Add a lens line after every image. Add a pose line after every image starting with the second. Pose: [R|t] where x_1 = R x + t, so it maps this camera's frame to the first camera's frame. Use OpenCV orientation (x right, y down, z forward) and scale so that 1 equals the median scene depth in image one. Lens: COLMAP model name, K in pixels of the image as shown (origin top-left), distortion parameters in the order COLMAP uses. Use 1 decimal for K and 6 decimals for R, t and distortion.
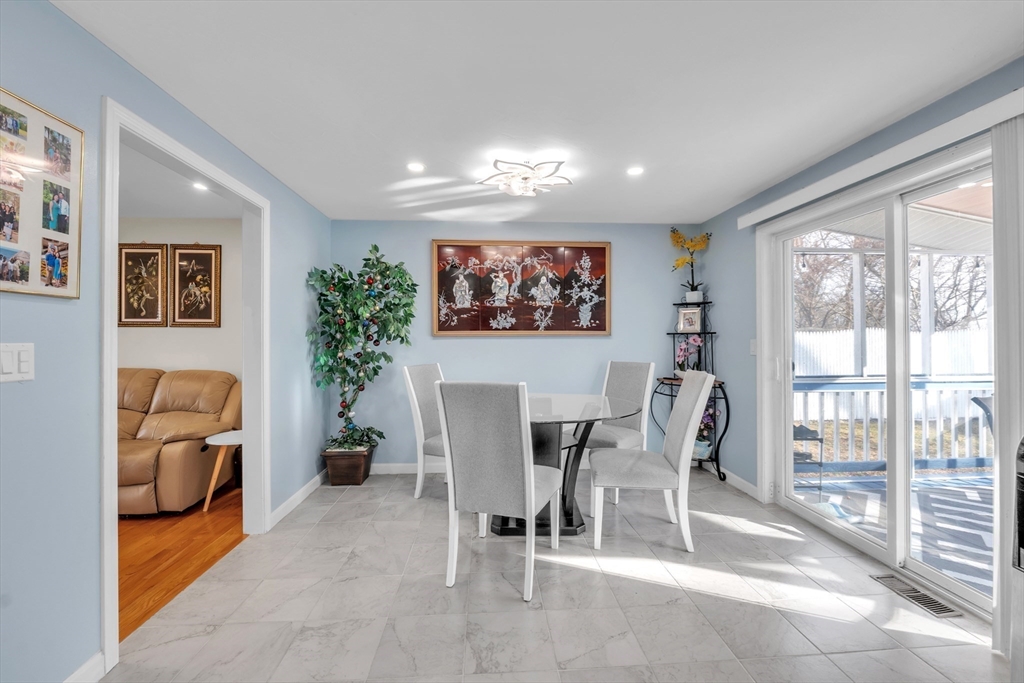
lens RADIAL K [[425.1, 0, 512.2], [0, 425.1, 338.5], [0, 0, 1]] dist [-0.011717, 0.000023]
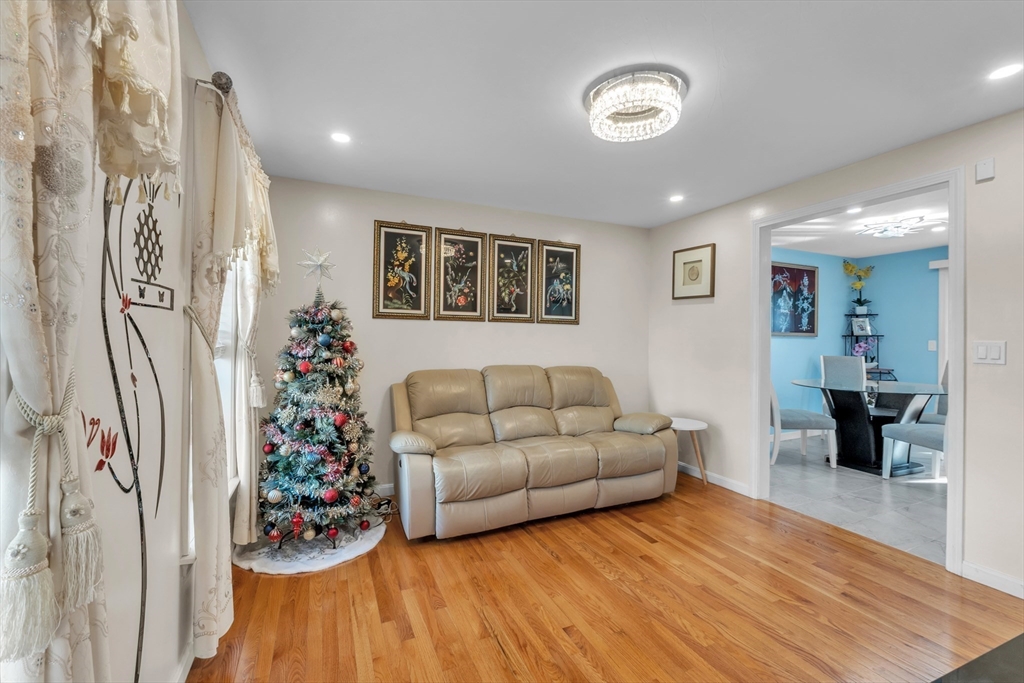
lens RADIAL K [[425.1, 0, 515.0], [0, 425.1, 338.1], [0, 0, 1]] dist [-0.011717, 0.000023]
pose [[0.939046, 0.010451, 0.343632, -1.201884], [-0.012455, 0.999916, 0.003625, 0.005158], [-0.343566, -0.007684, 0.939097, 0.075951]]
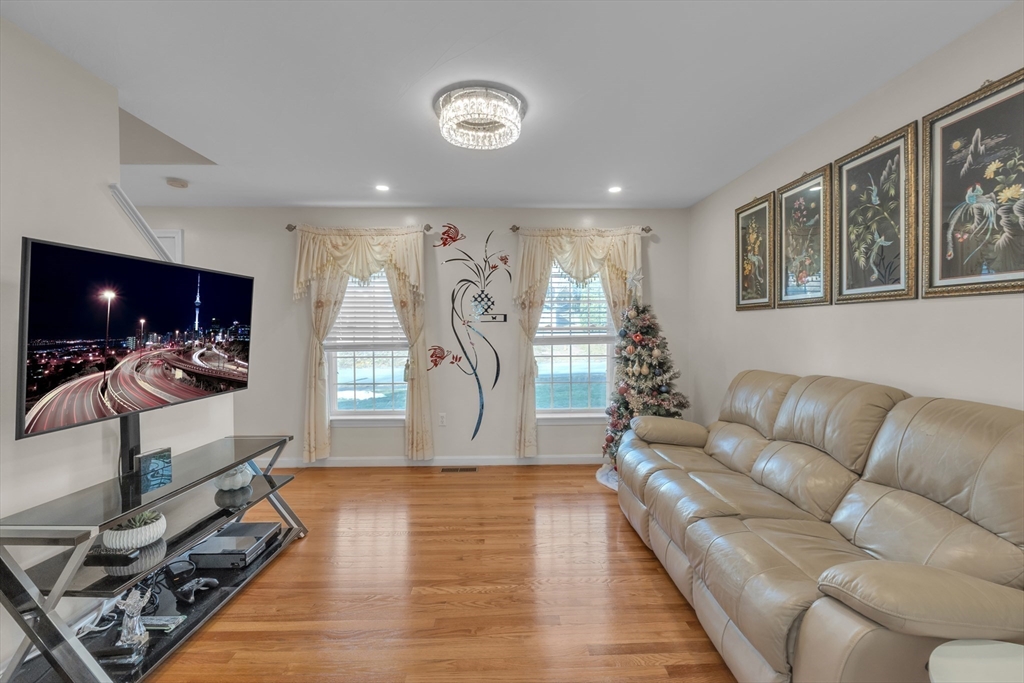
lens RADIAL K [[425.1, 0, 508.8], [0, 425.1, 334.5], [0, 0, 1]] dist [-0.011717, 0.000023]
pose [[-0.049820, 0.017689, -0.998602, -0.329962], [0.011076, 0.999791, 0.017157, -0.001228], [0.998697, -0.010206, -0.050006, 0.570414]]
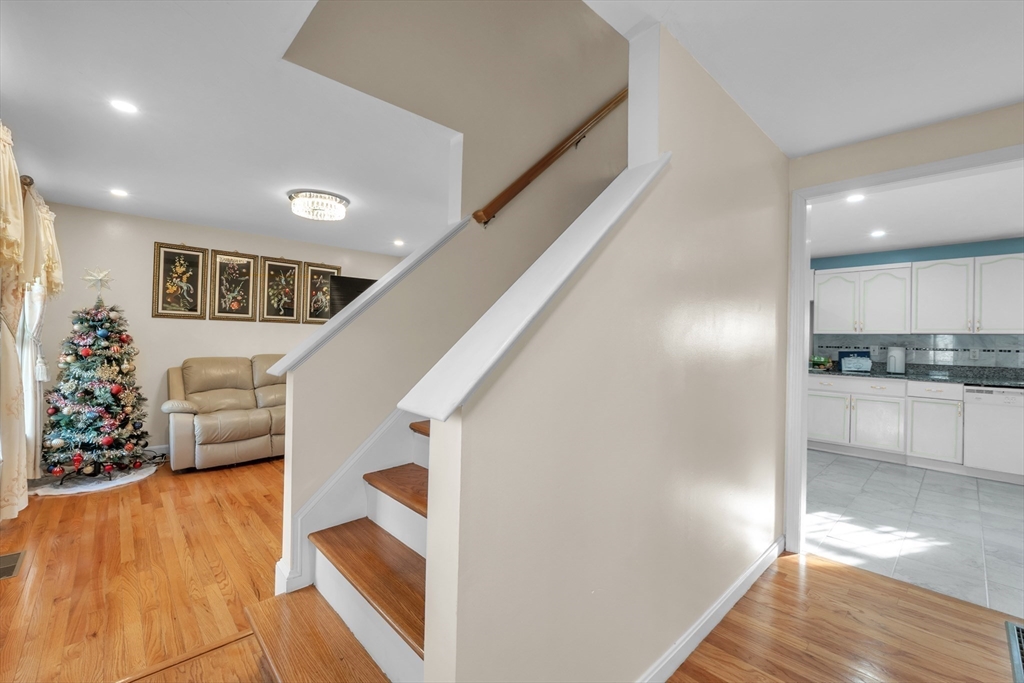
lens RADIAL K [[425.1, 0, 511.6], [0, 425.1, 337.8], [0, 0, 1]] dist [-0.011717, 0.000023]
pose [[0.777691, 0.020091, 0.628326, -1.137935], [-0.025199, 0.999682, -0.000776, 0.002409], [-0.628142, -0.015229, 0.777950, -0.466890]]
